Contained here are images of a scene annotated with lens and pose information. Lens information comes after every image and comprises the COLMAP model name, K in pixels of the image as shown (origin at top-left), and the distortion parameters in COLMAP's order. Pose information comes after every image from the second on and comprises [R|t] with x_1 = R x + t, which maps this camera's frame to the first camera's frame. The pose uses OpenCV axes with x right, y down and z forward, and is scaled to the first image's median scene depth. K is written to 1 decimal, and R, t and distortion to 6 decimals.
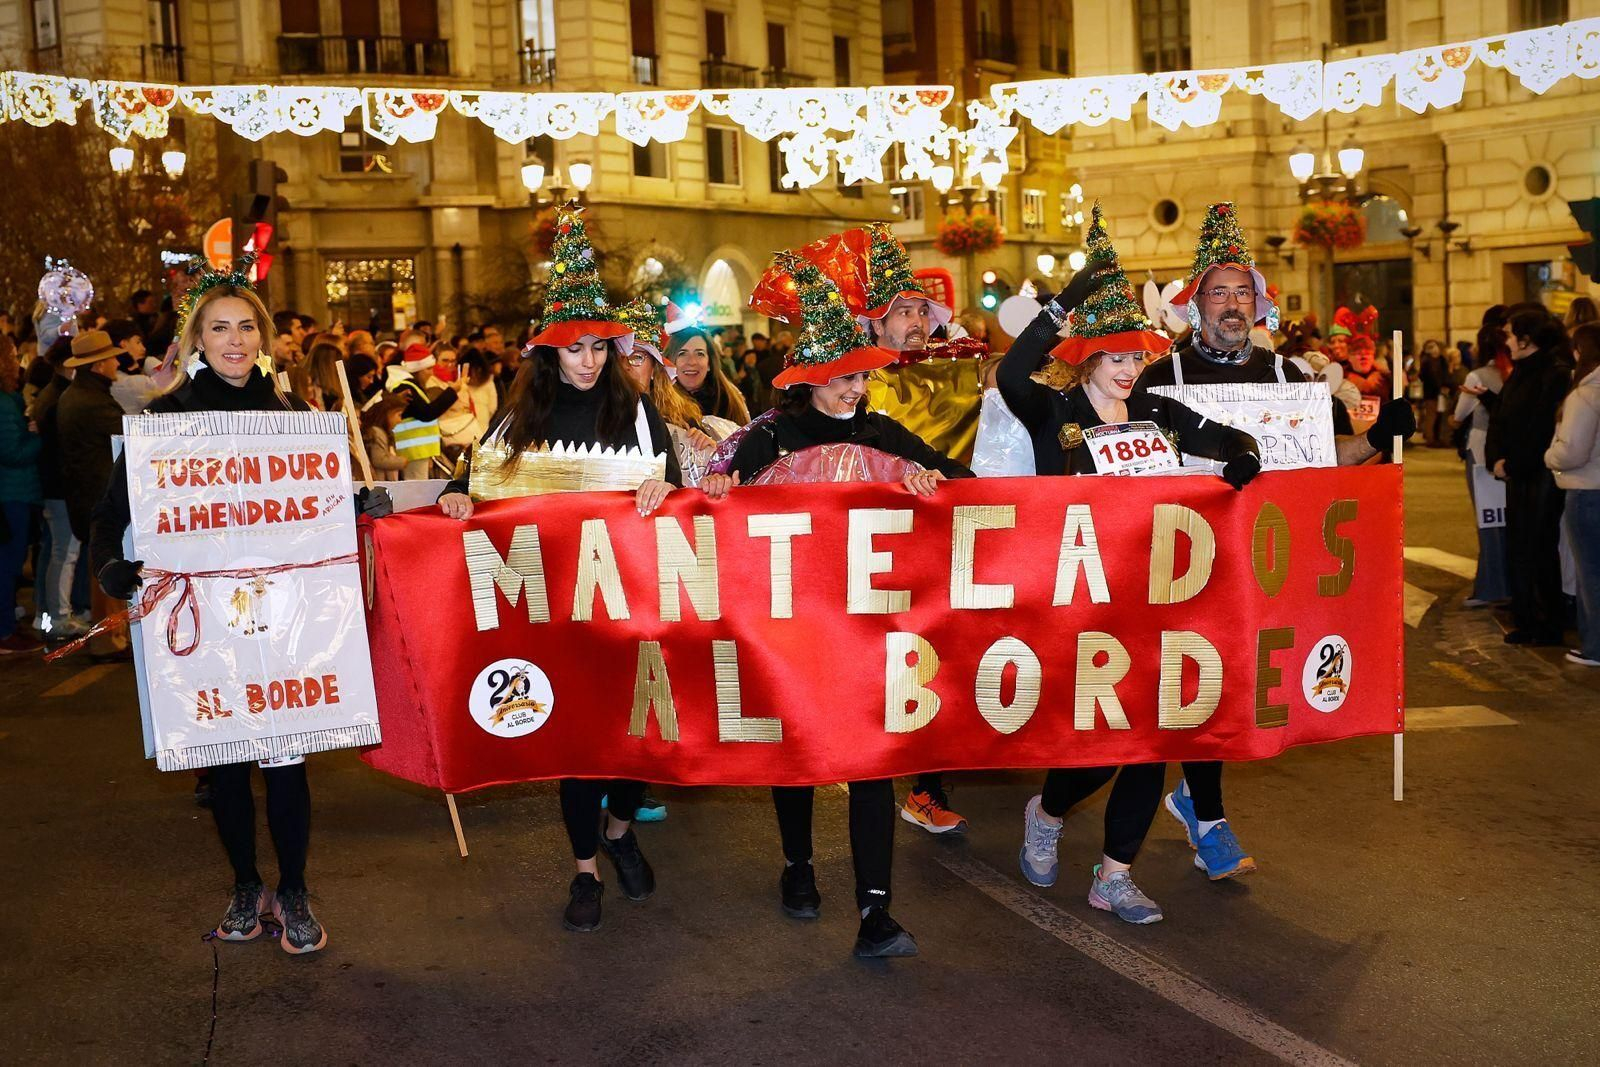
lens RADIAL K [[2051.0, 0, 867.4], [0, 2051.0, 533.6], [0, 0, 1]] dist [-0.021871, 0.062503]
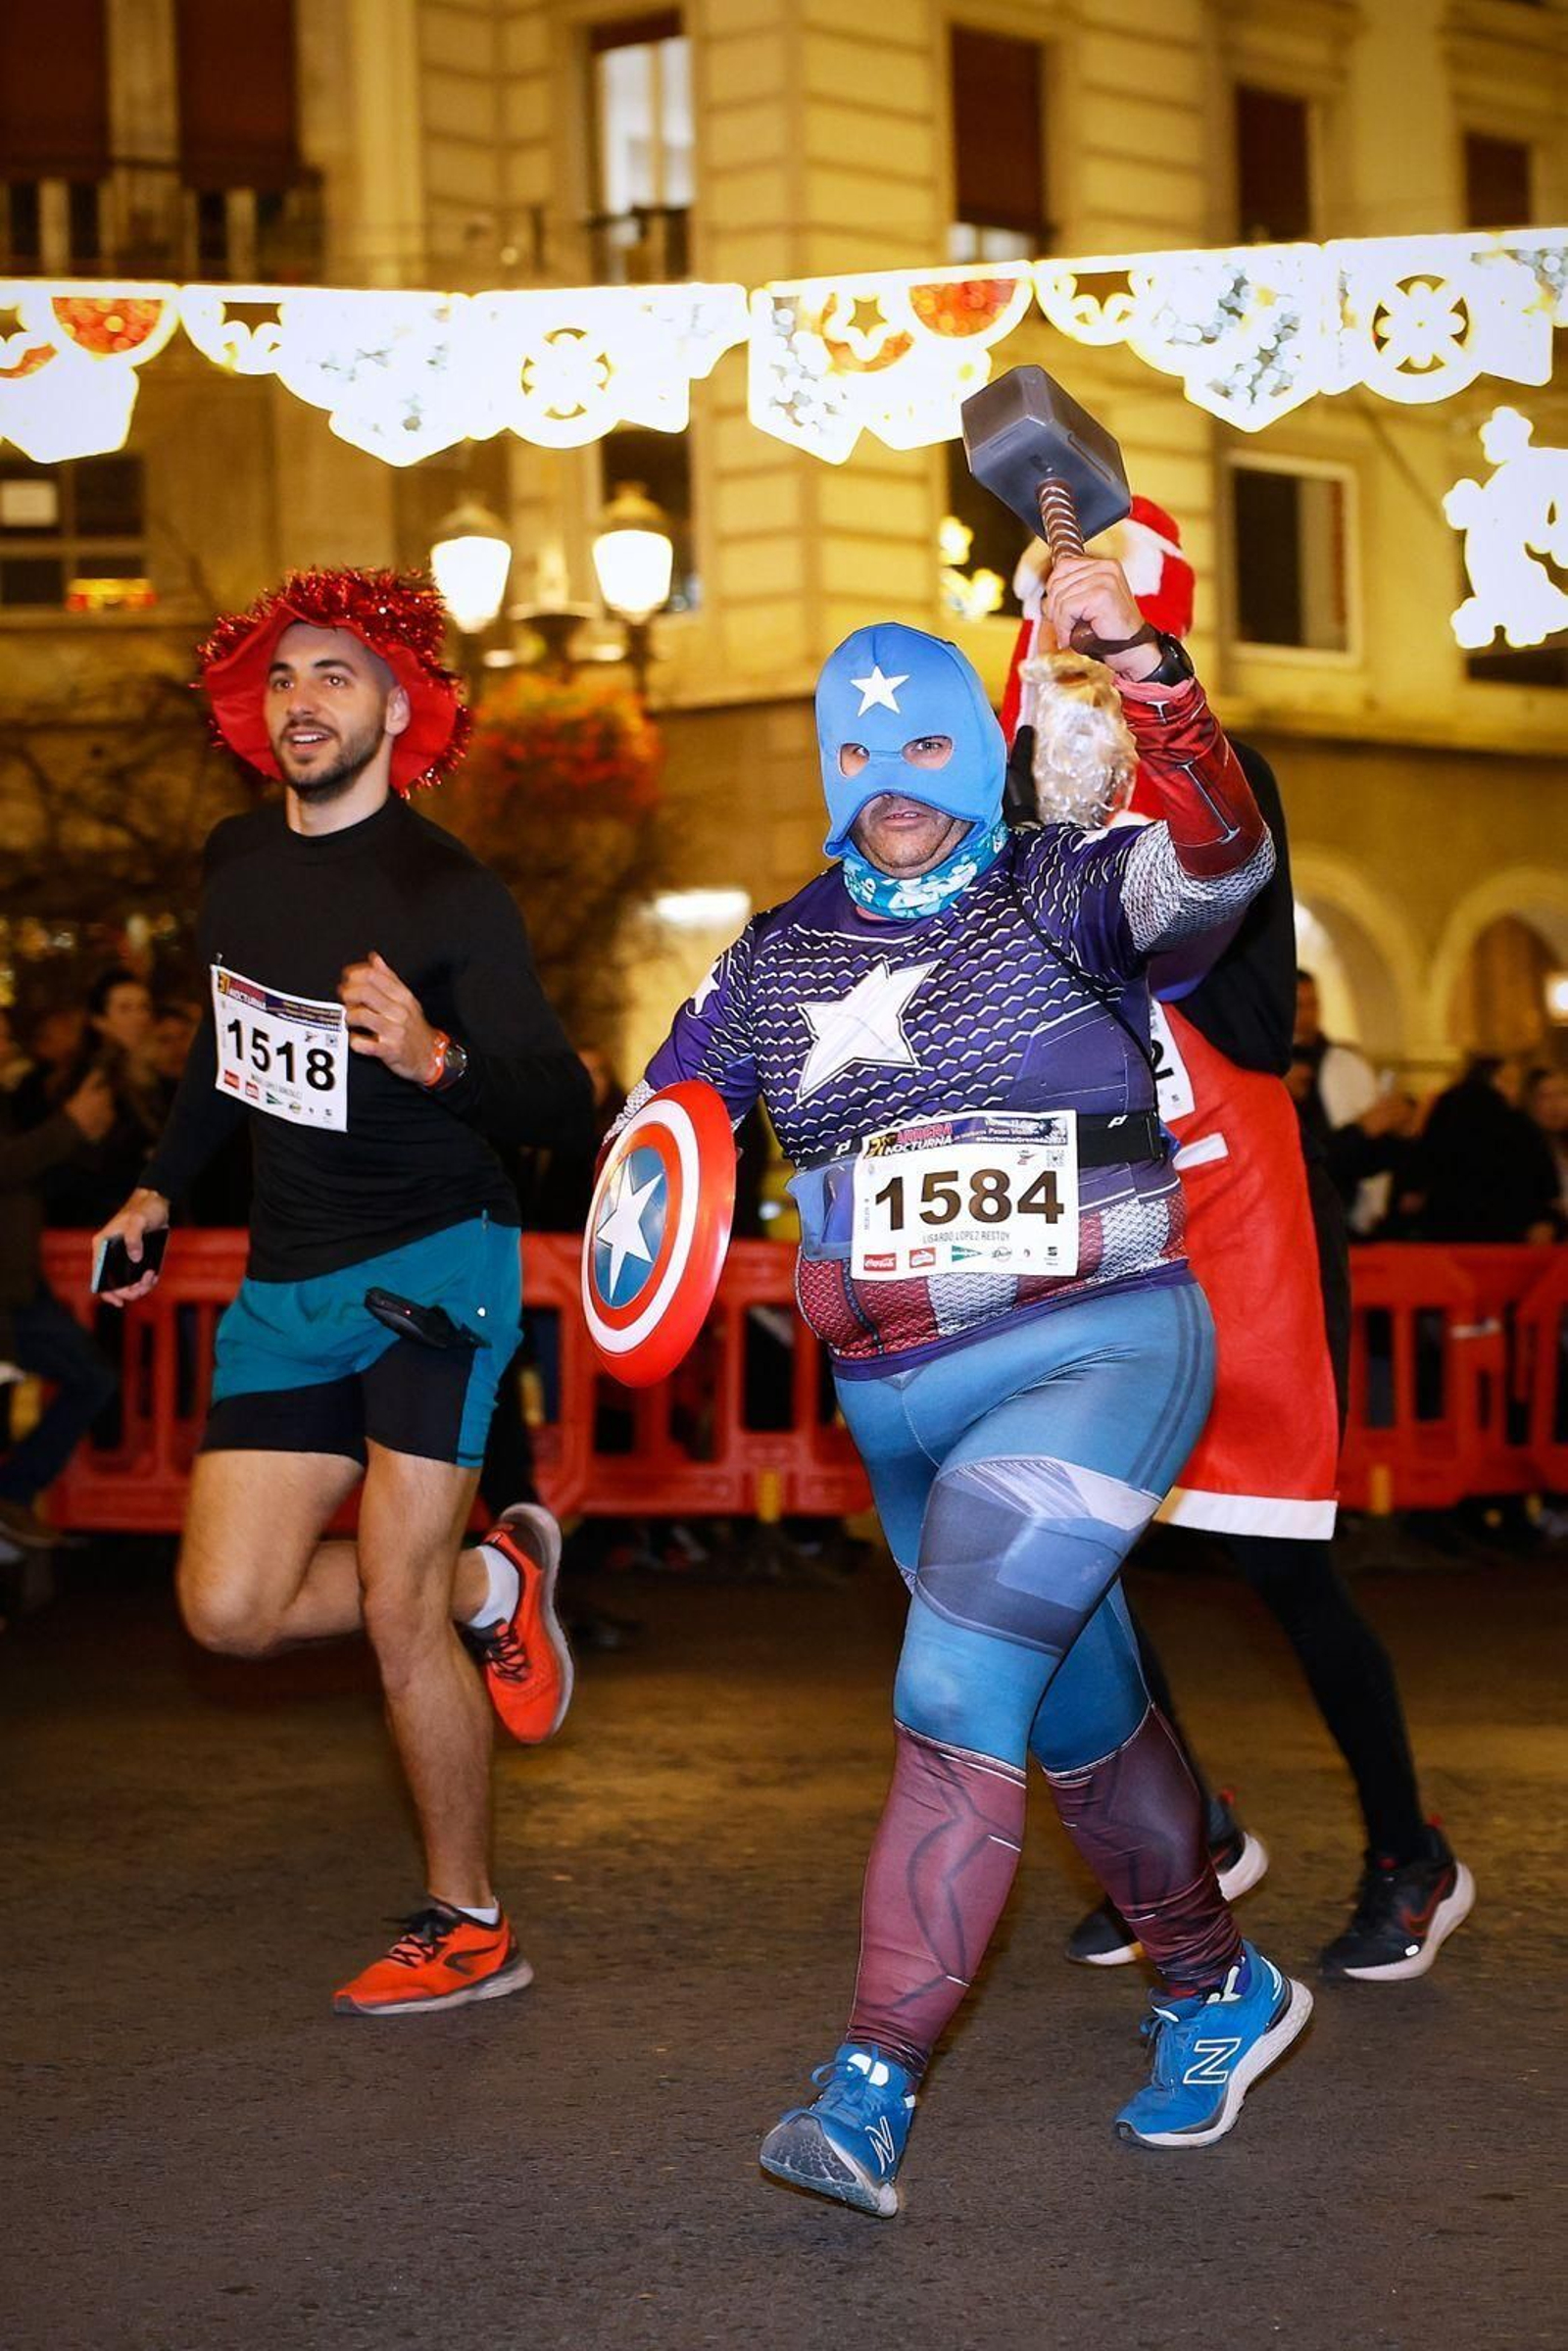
lens RADIAL K [[5211.0, 0, 903.2], [0, 5211.0, 1176.4], [0, 0, 1]] dist [0.130011, 0.286945]
pose [[0.969471, 0.002943, -0.245187, 0.077029], [-0.028725, 0.994406, -0.101640, -0.014674], [0.243517, 0.105580, 0.964133, 0.294492]]
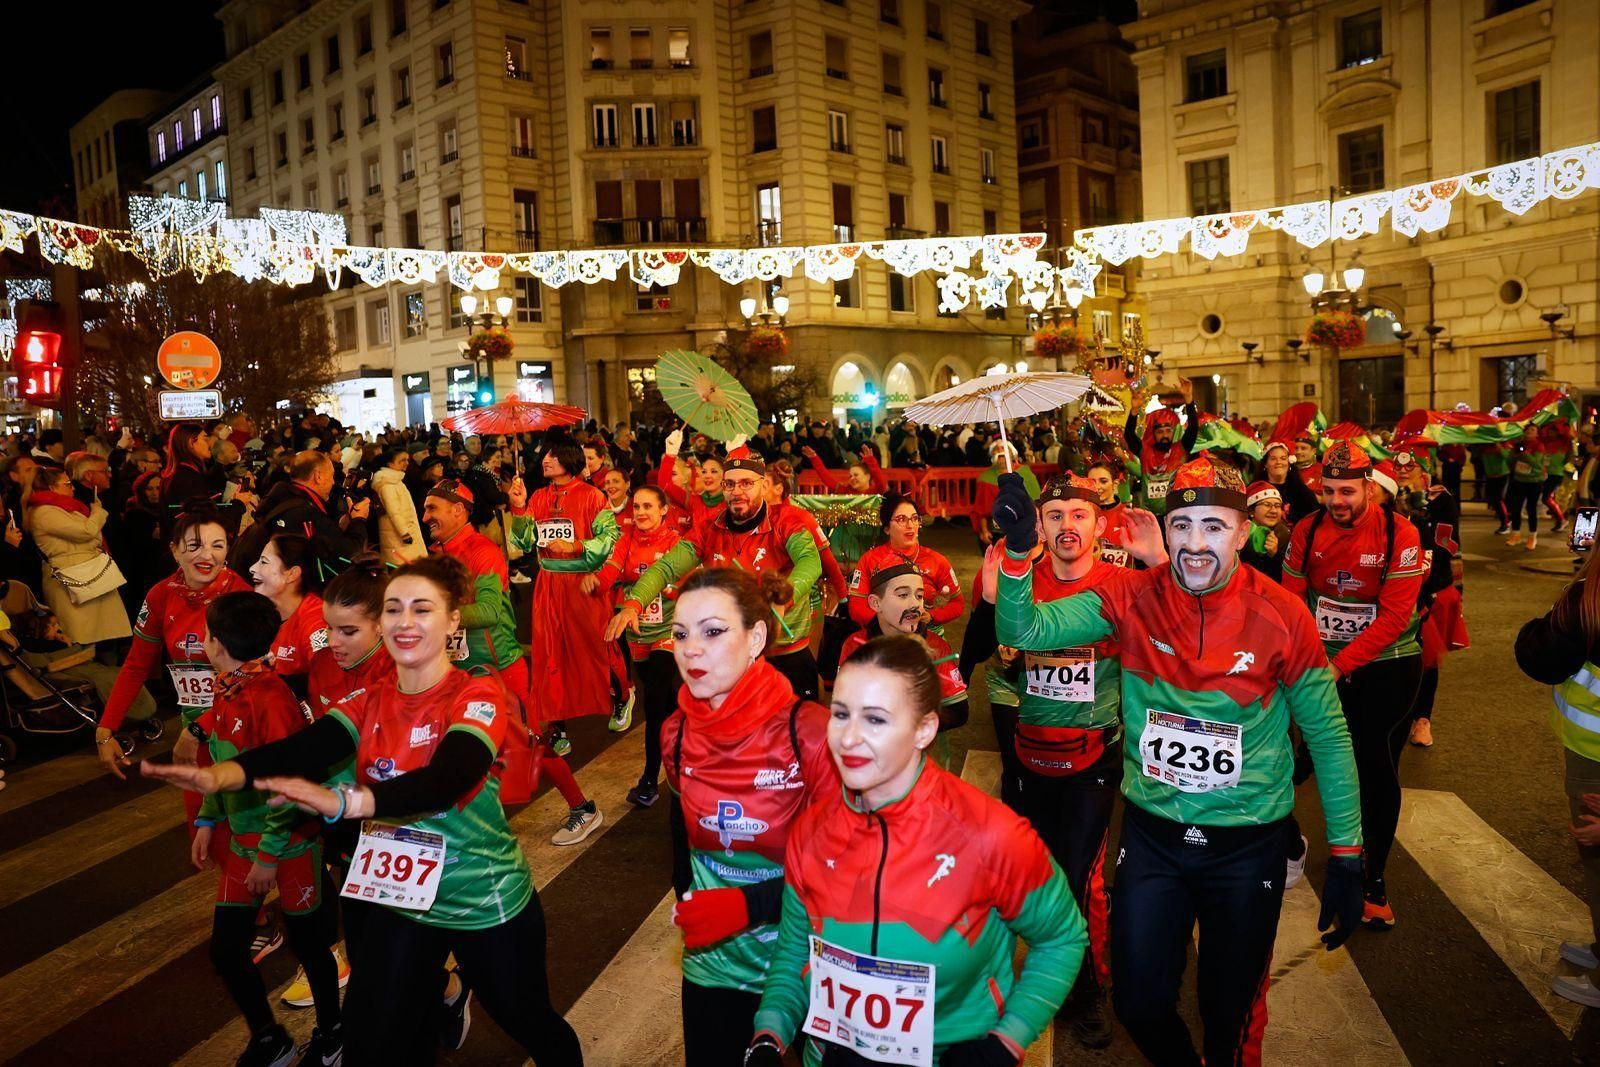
lens RADIAL K [[1180.9, 0, 800.0], [0, 1180.9, 533.5], [0, 0, 1]] dist [-0.114758, 0.097304]
pose [[0.976153, 0.012713, -0.216712, 0.050377], [-0.010668, 0.999887, 0.010604, -0.024492], [0.216822, -0.008039, 0.976178, 0.198309]]
